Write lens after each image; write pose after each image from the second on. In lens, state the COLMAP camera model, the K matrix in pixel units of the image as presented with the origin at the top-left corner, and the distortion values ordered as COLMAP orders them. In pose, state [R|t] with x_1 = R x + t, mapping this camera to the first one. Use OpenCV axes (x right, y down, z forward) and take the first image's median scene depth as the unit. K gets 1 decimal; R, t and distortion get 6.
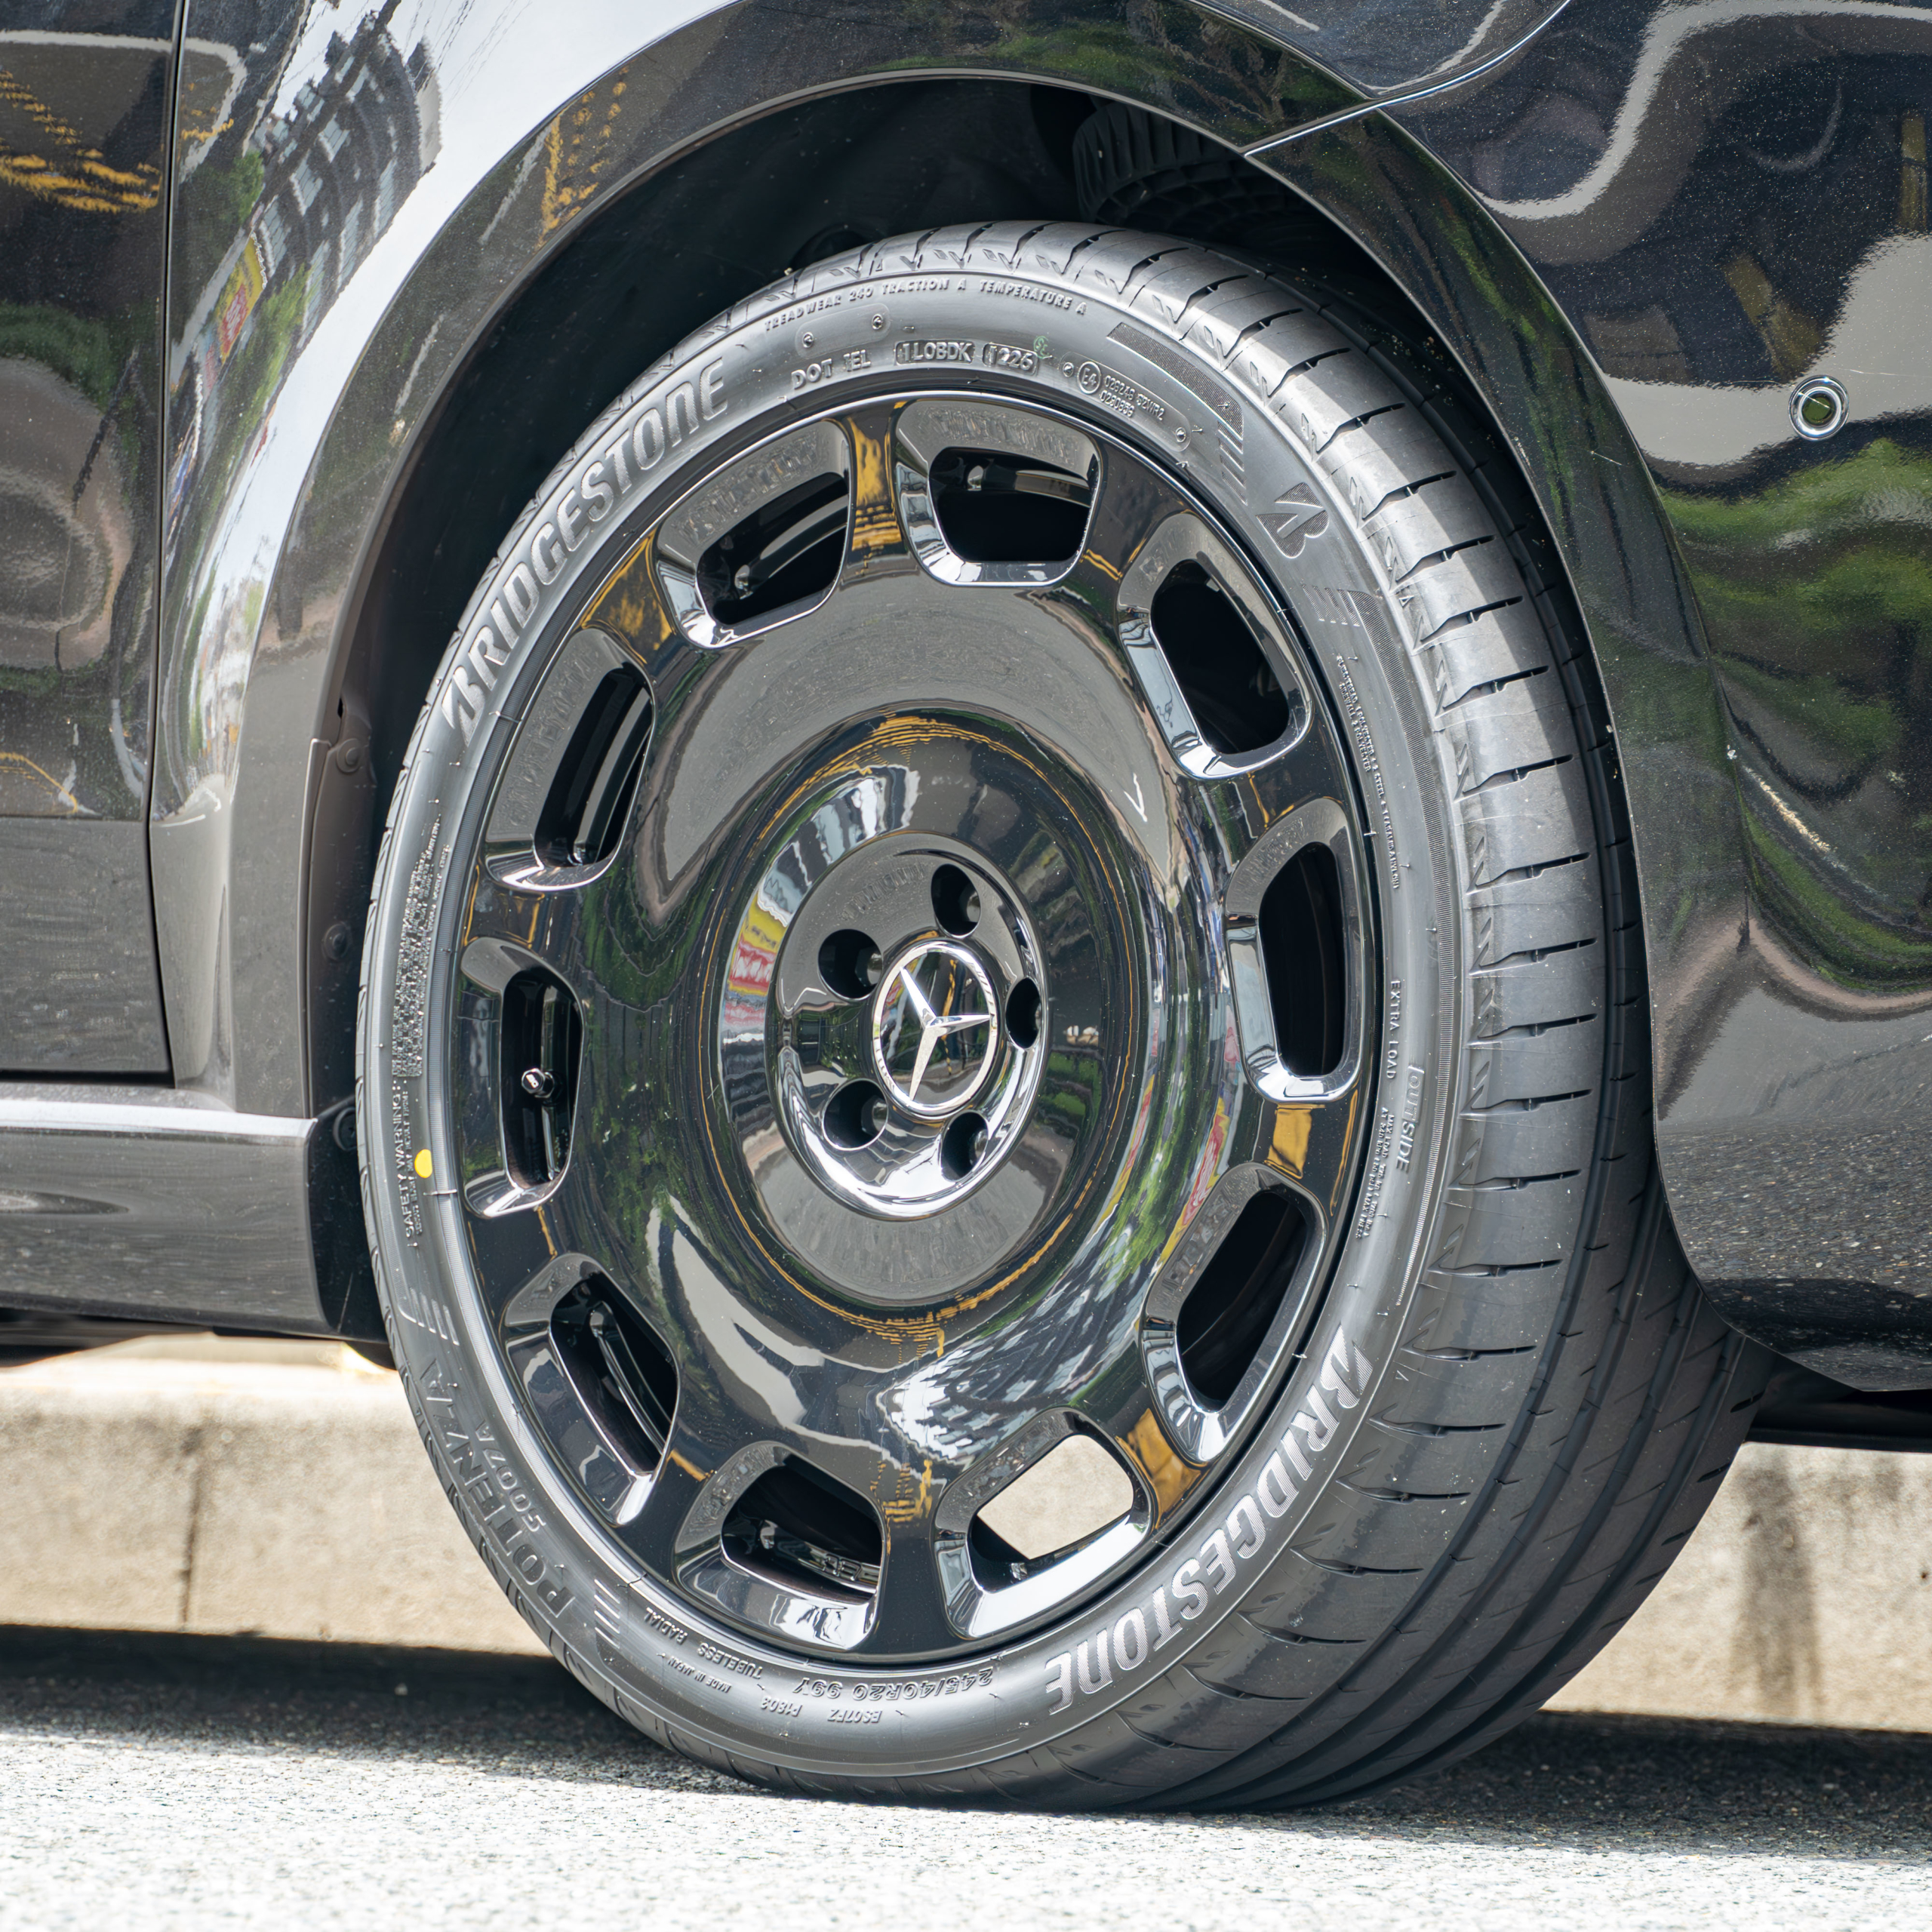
lens RADIAL K [[9750.2, 0, 965.4], [0, 9750.2, 966.0], [0, 0, 1]] dist [-0.207127, 0.000000]
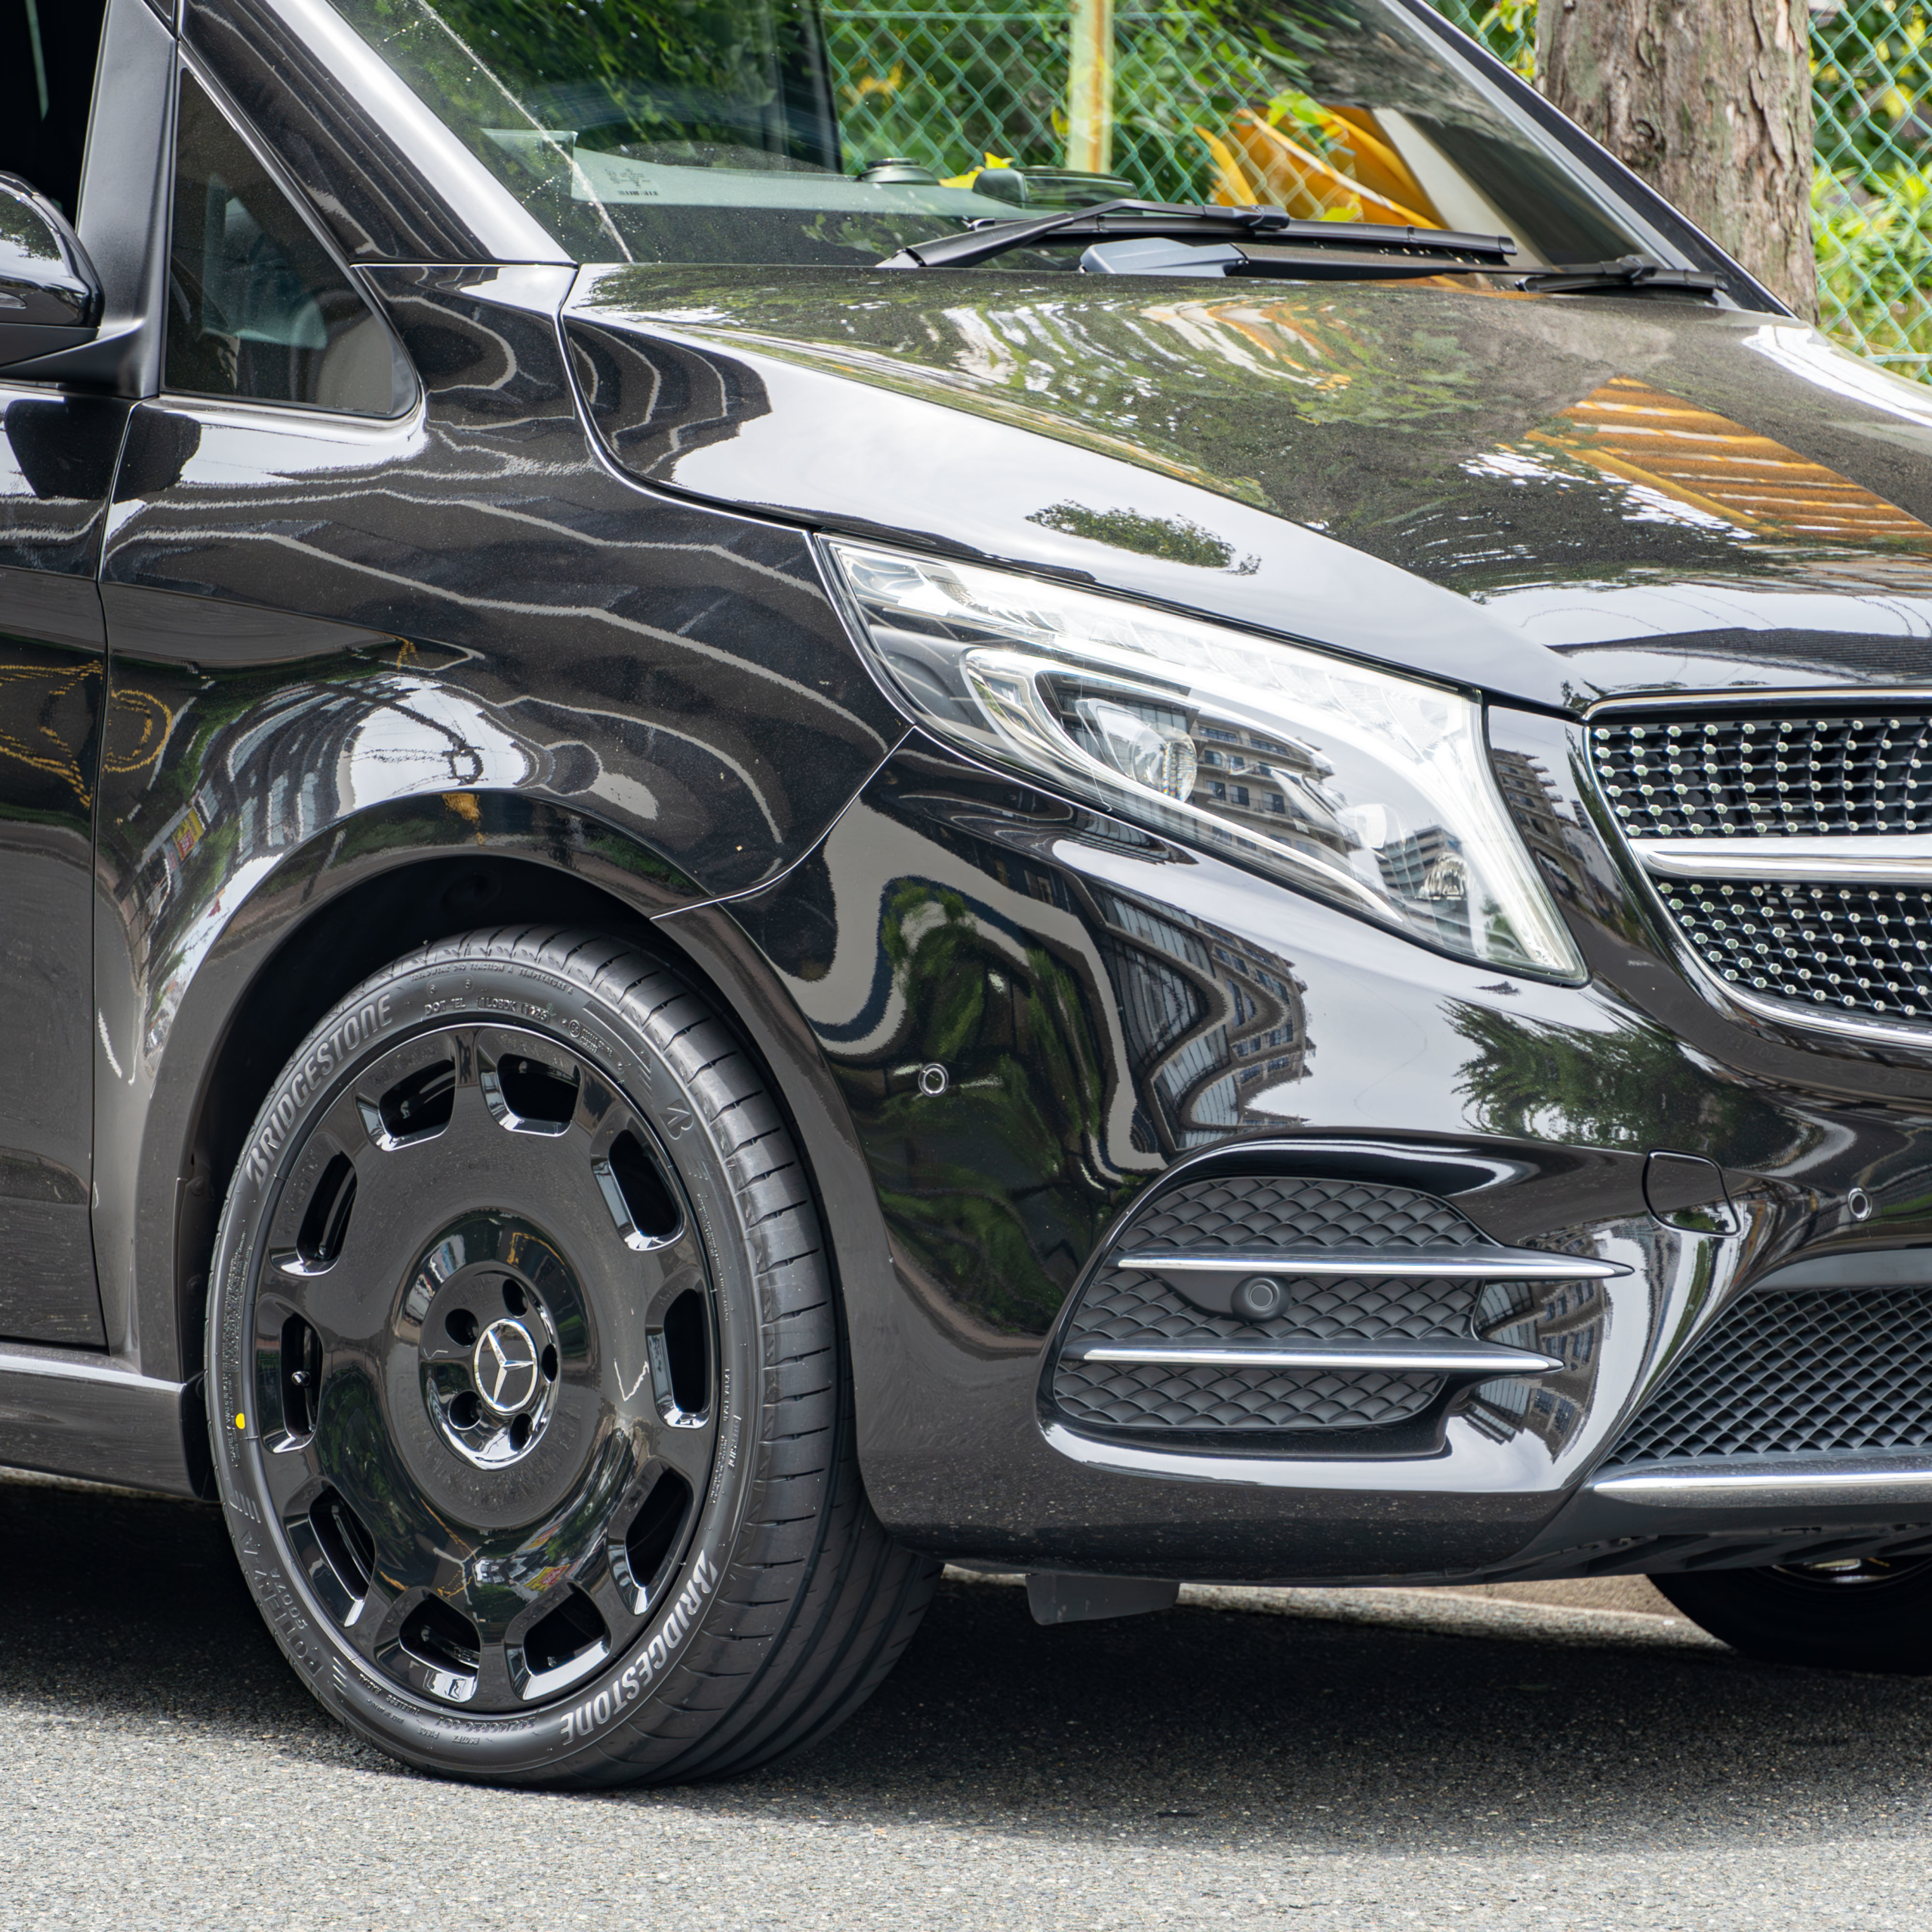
lens RADIAL K [[11112.0, 0, 967.0], [0, 11112.0, 964.6], [0, 0, 1]] dist [-0.132604, 0.000000]
pose [[0.999469, -0.014183, -0.029337, 0.150151], [0.016380, 0.996969, 0.076054, -0.232958], [0.028169, -0.076495, 0.996672, -1.114566]]
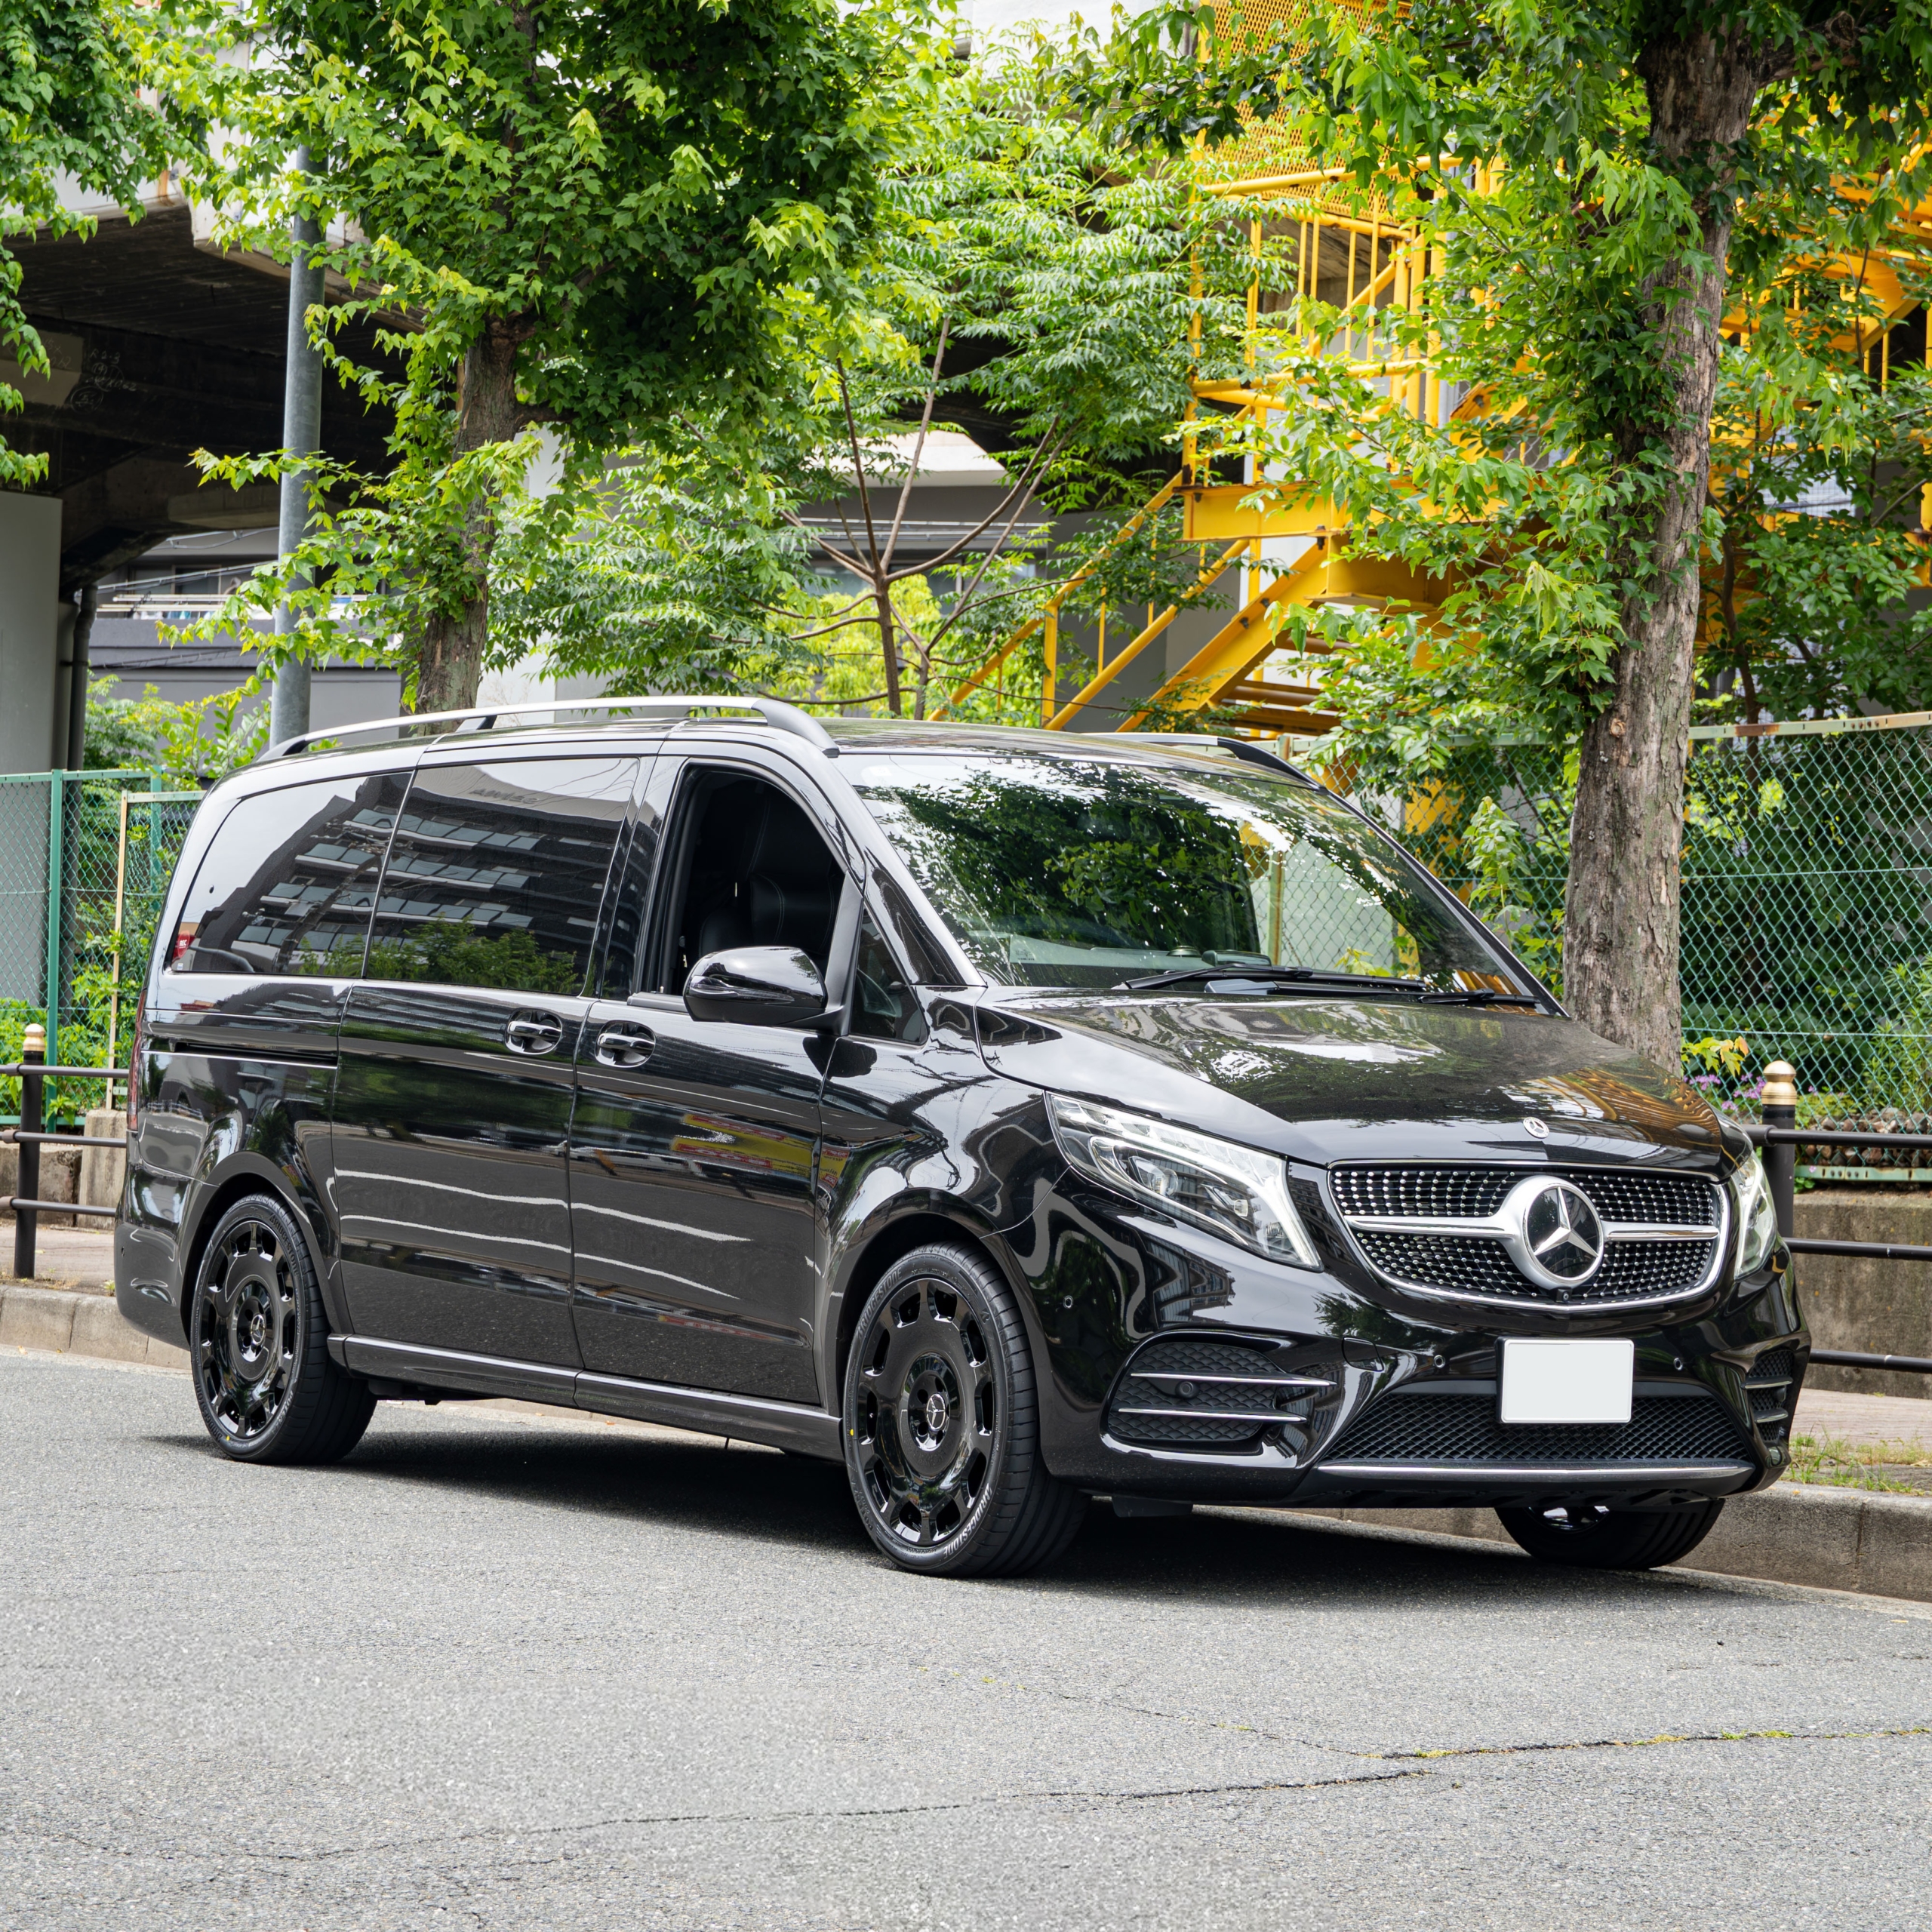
lens RADIAL K [[5447.6, 0, 963.1], [0, 5447.6, 967.6], [0, 0, 1]] dist [0.109841, 0.000000]
pose [[0.968396, -0.004305, -0.249380, 0.690834], [0.006290, 0.999955, 0.007162, -0.234920], [0.249337, -0.008504, 0.968379, -1.614575]]
